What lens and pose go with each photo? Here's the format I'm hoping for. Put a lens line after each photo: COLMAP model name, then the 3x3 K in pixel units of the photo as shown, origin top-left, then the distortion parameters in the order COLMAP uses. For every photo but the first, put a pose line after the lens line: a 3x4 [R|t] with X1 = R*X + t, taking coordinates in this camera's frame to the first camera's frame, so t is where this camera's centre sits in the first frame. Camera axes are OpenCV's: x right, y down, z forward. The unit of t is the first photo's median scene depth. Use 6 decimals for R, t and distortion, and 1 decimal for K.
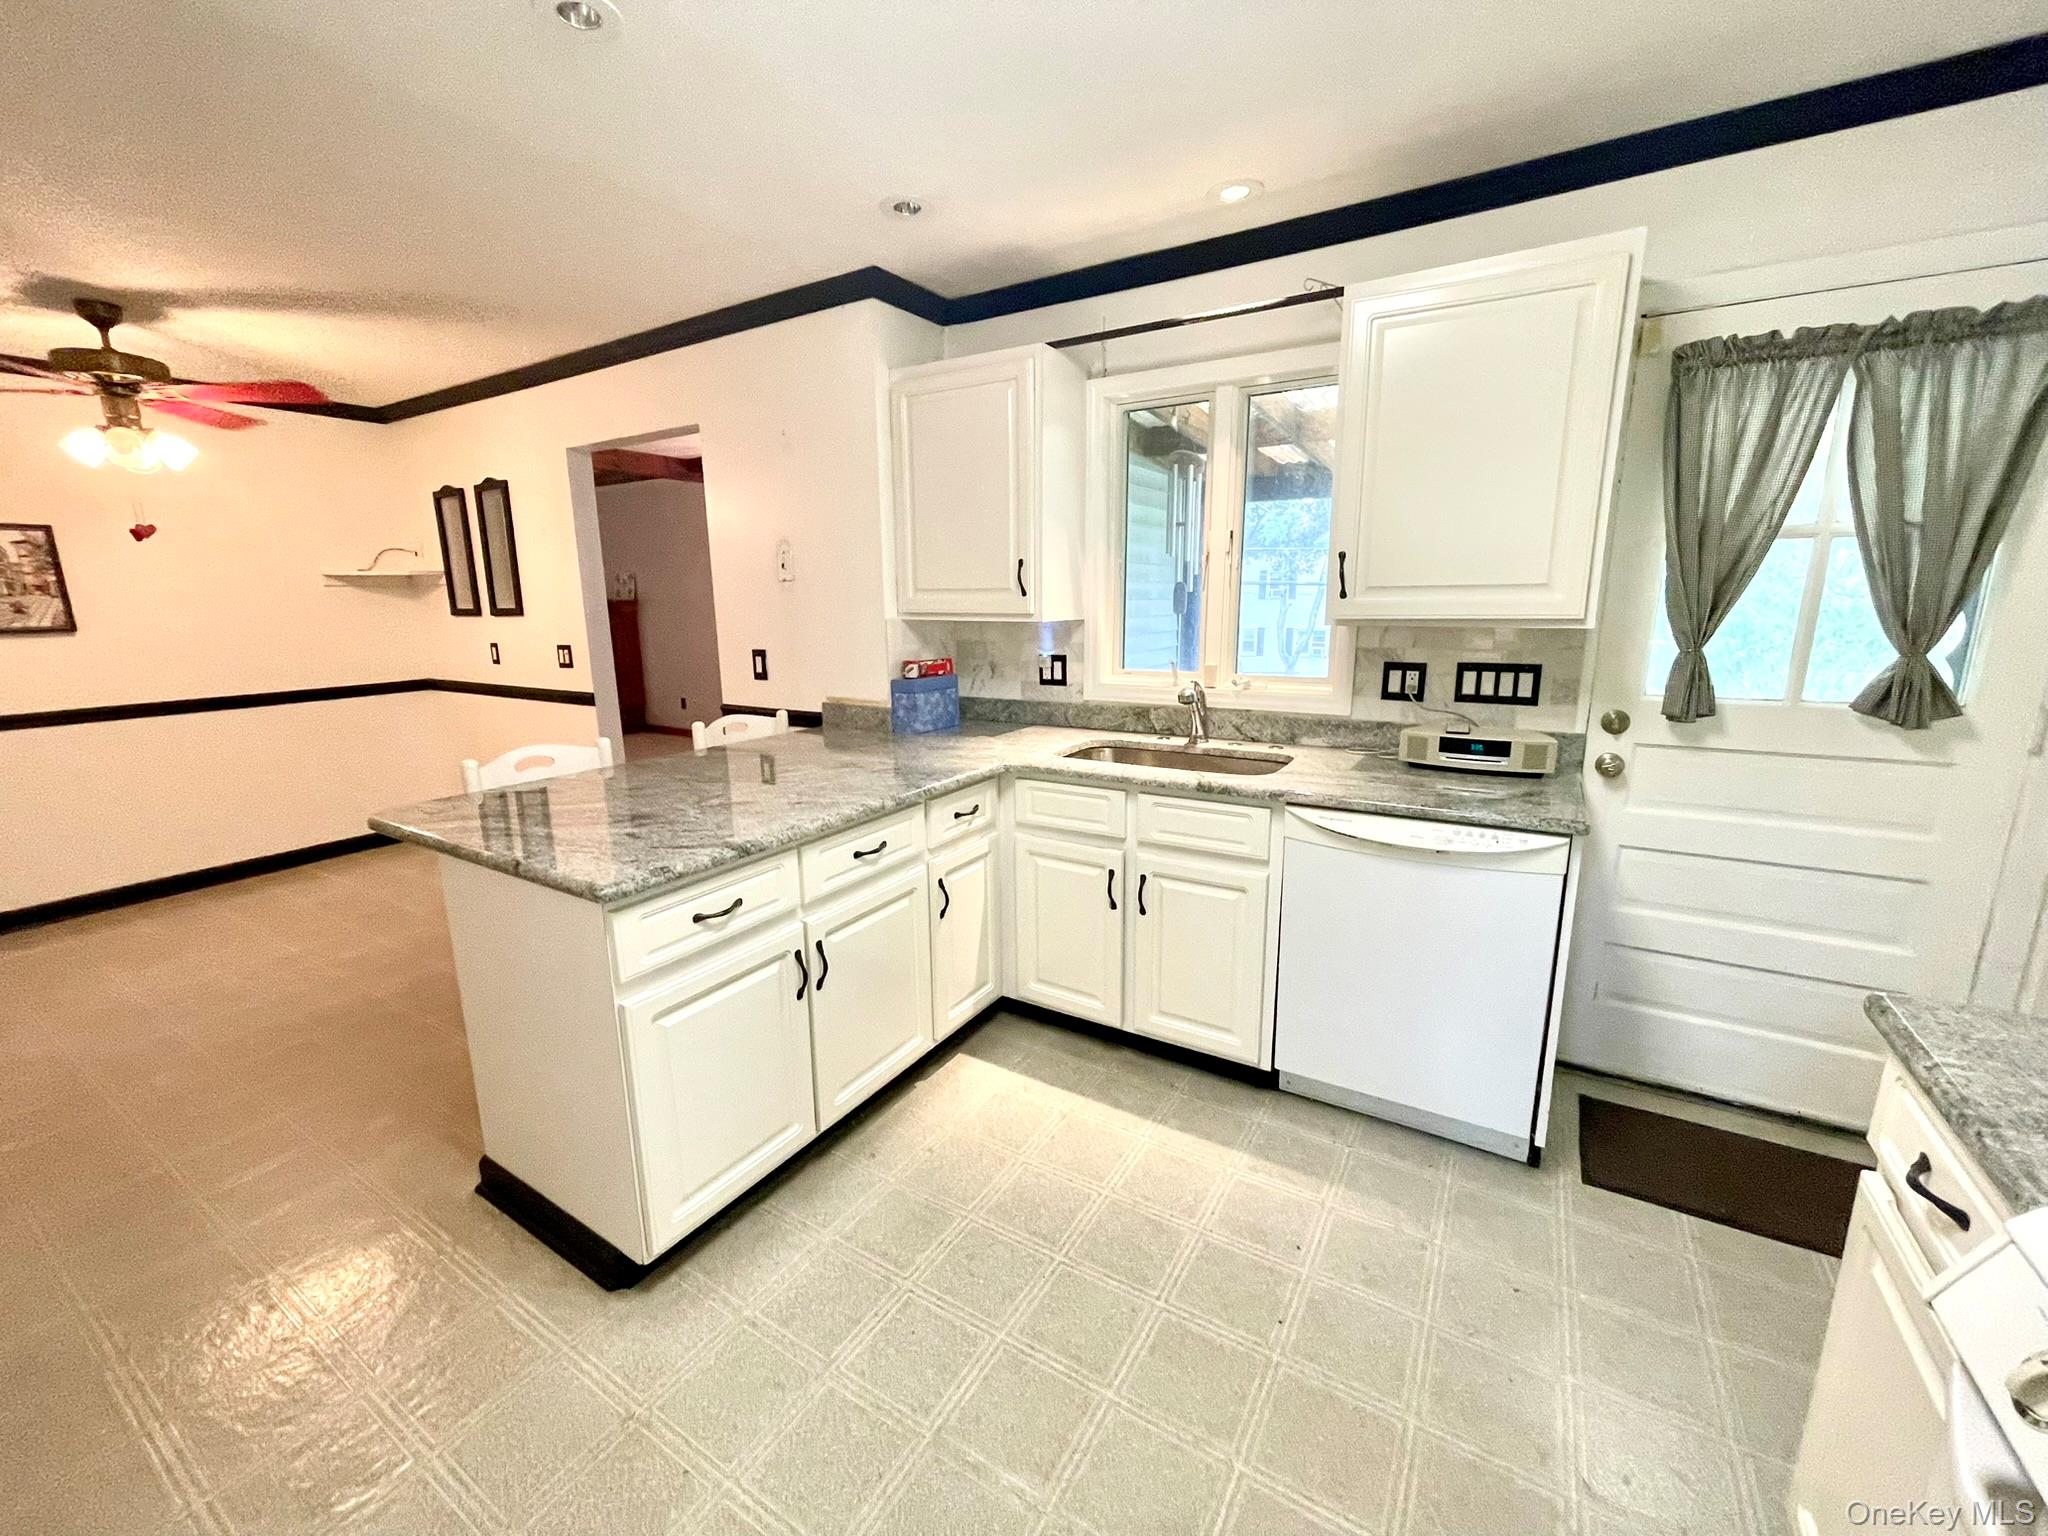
lens RADIAL K [[824.3, 0, 1013.7], [0, 824.3, 771.4], [0, 0, 1]] dist [-0.000868, -0.000523]
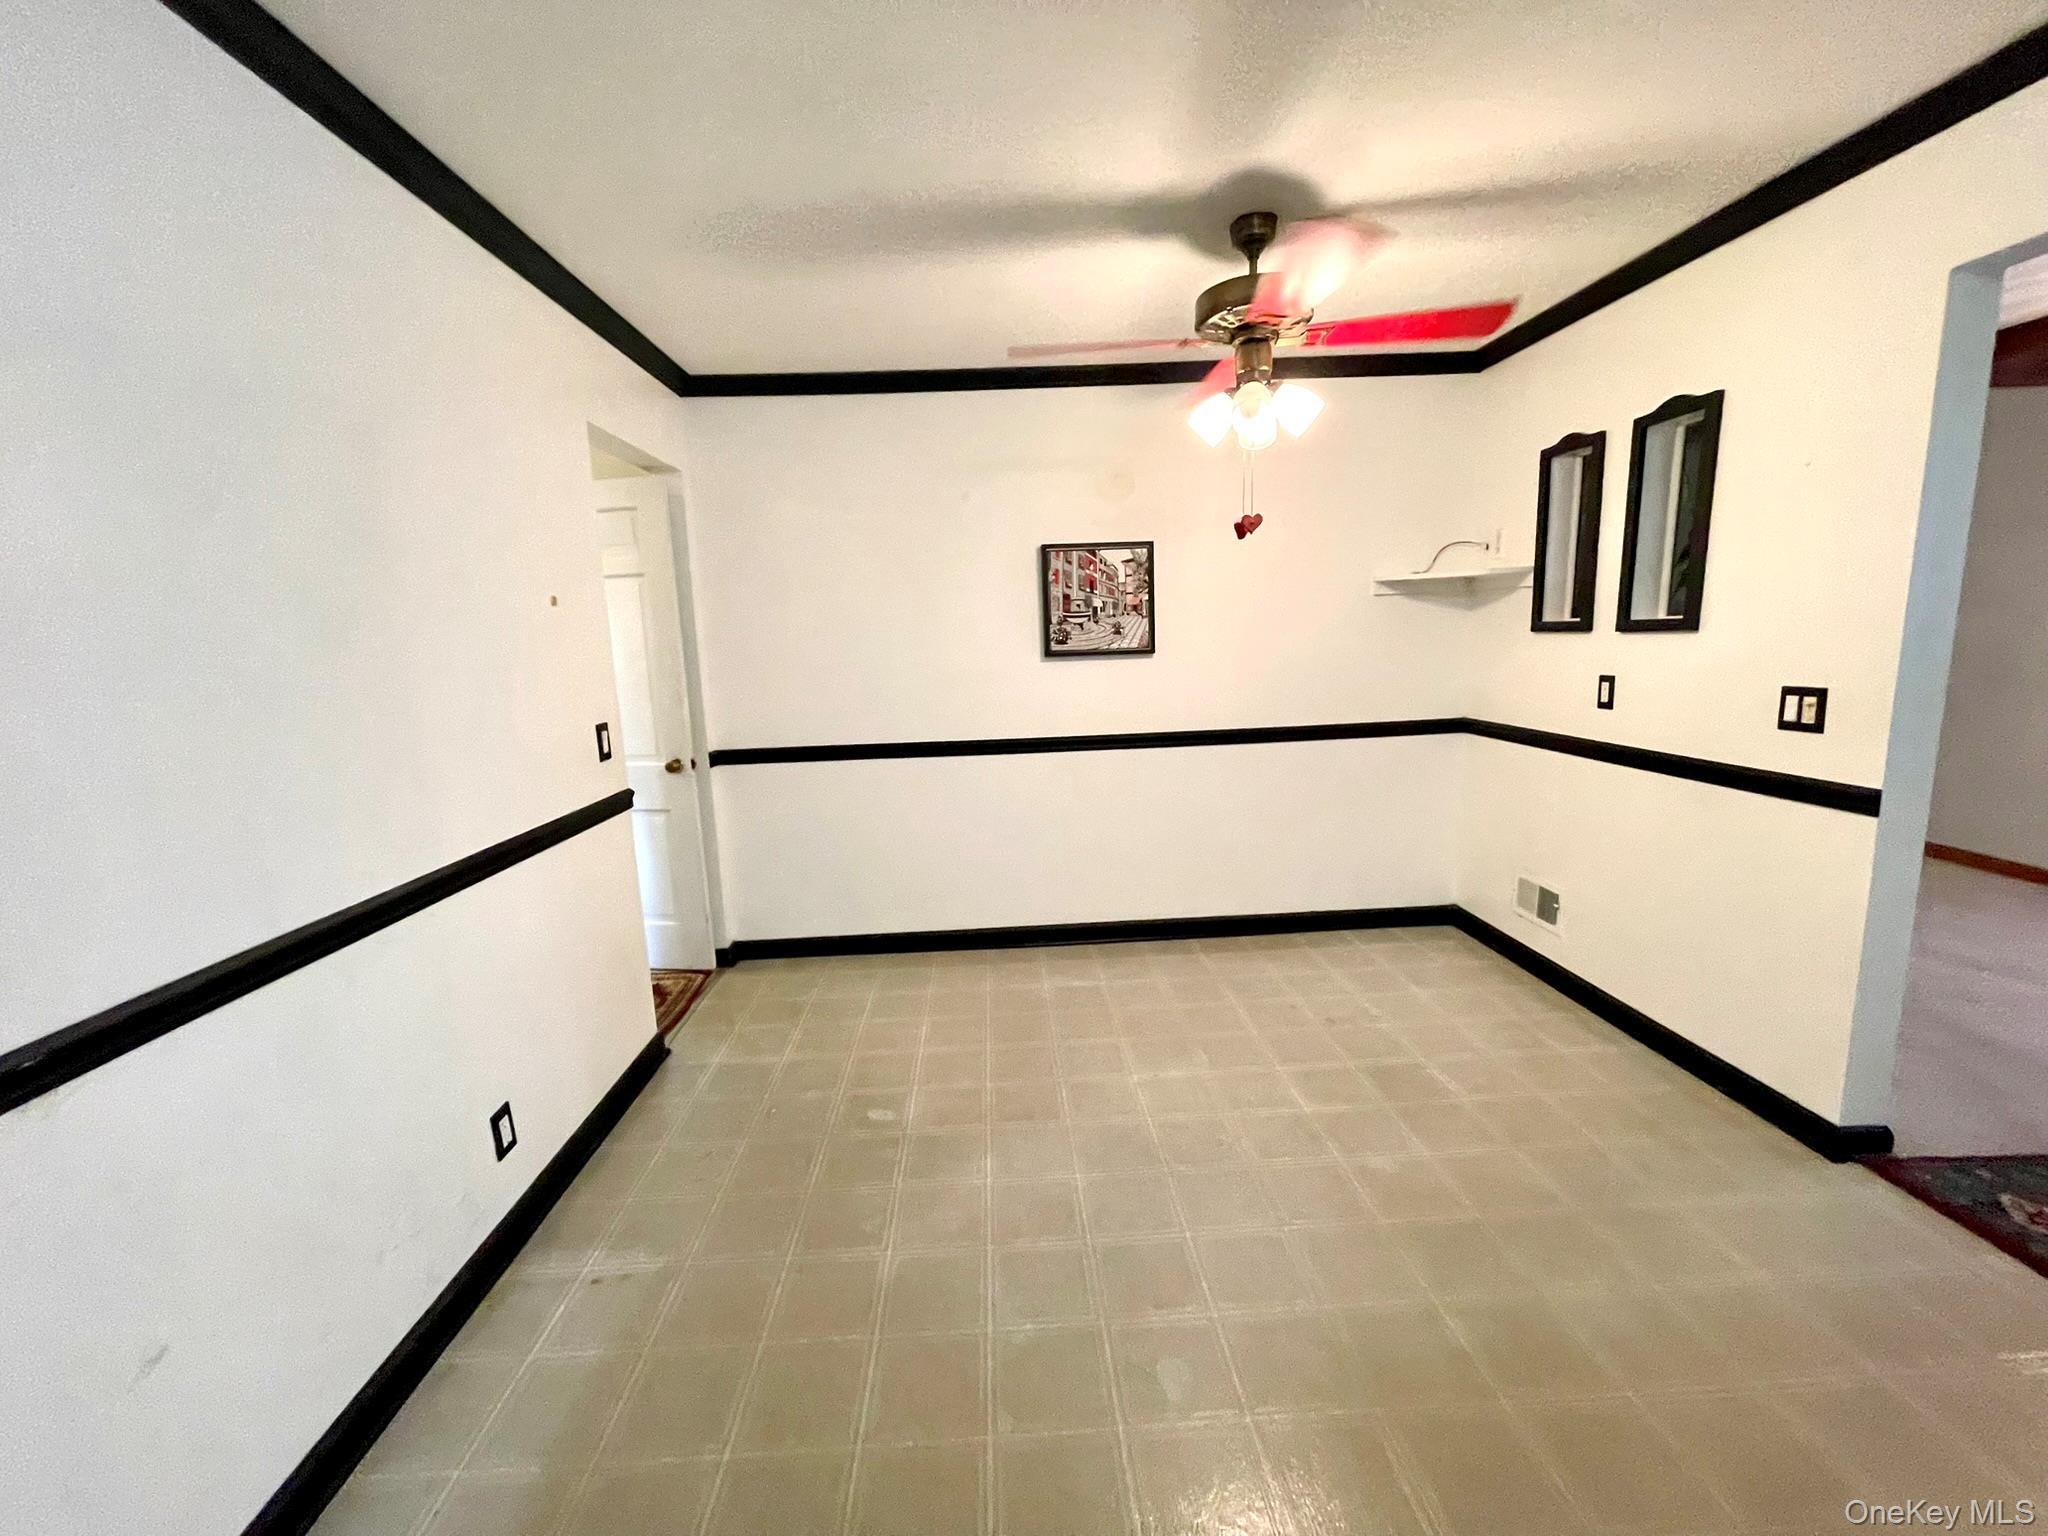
lens RADIAL K [[824.3, 0, 1010.5], [0, 824.3, 781.0], [0, 0, 1]] dist [-0.000868, -0.000523]
pose [[0.553662, 0.137285, -0.821347, -0.448810], [-0.142030, 0.987433, 0.069305, -0.069716], [0.820540, 0.078285, 0.566202, 0.352874]]
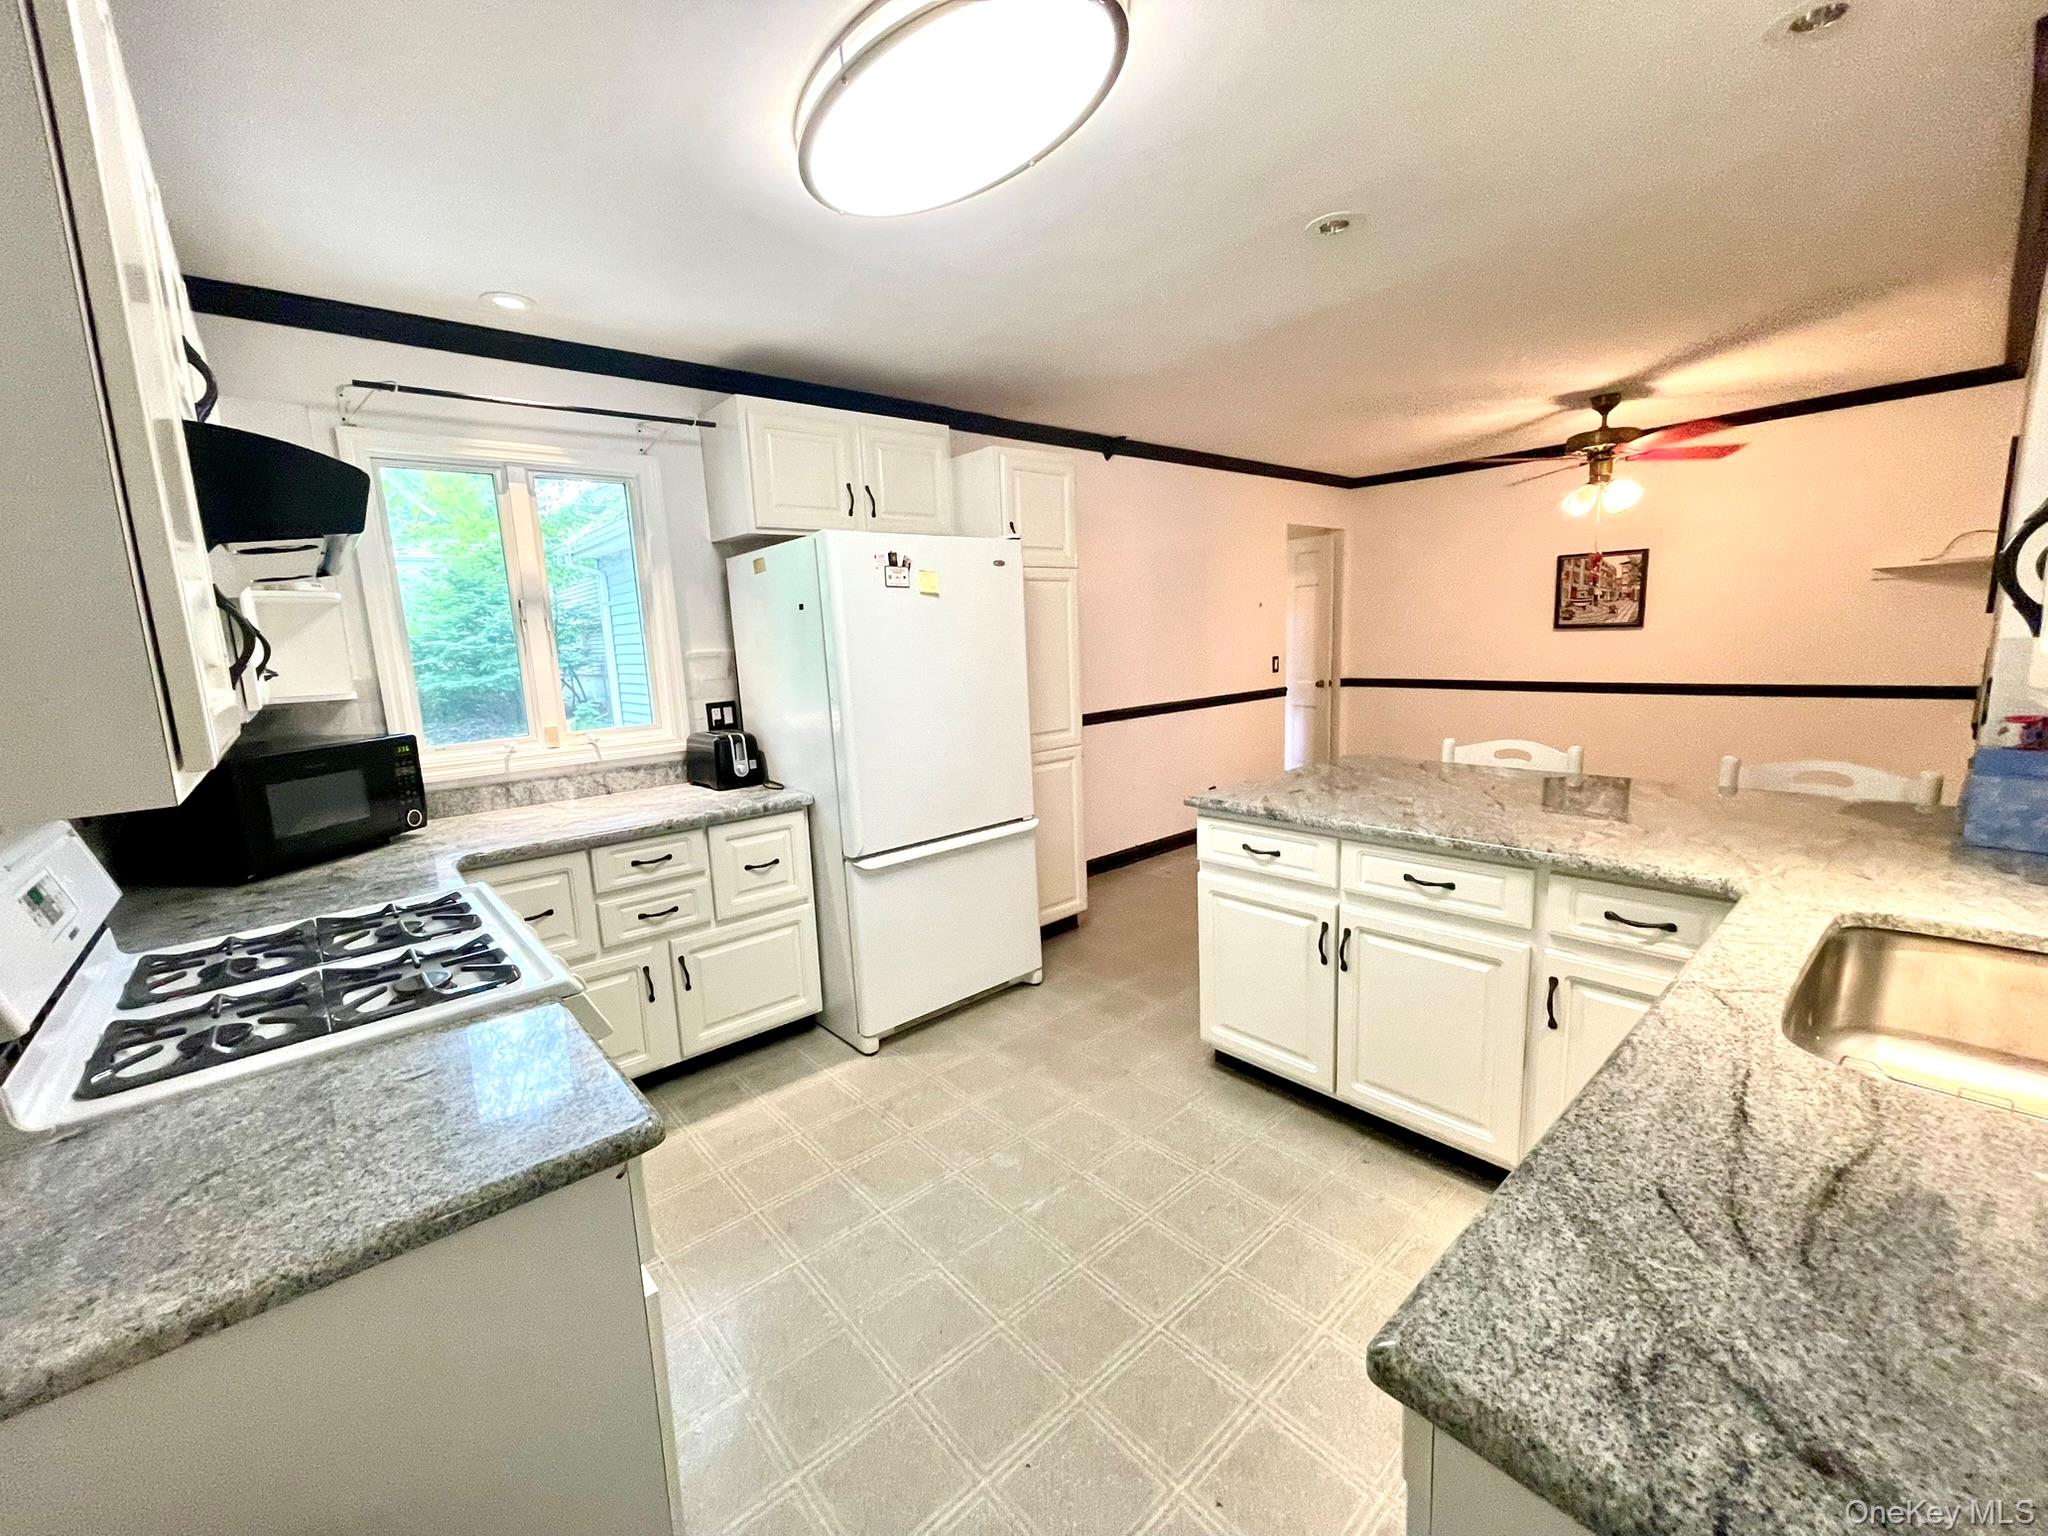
lens RADIAL K [[824.3, 0, 1018.7], [0, 824.3, 764.3], [0, 0, 1]] dist [-0.000868, -0.000523]
pose [[-0.285803, 0.176525, -0.941889, 0.487334], [-0.155302, 0.961362, 0.227299, -0.104884], [0.945620, 0.211241, -0.247346, 0.430433]]
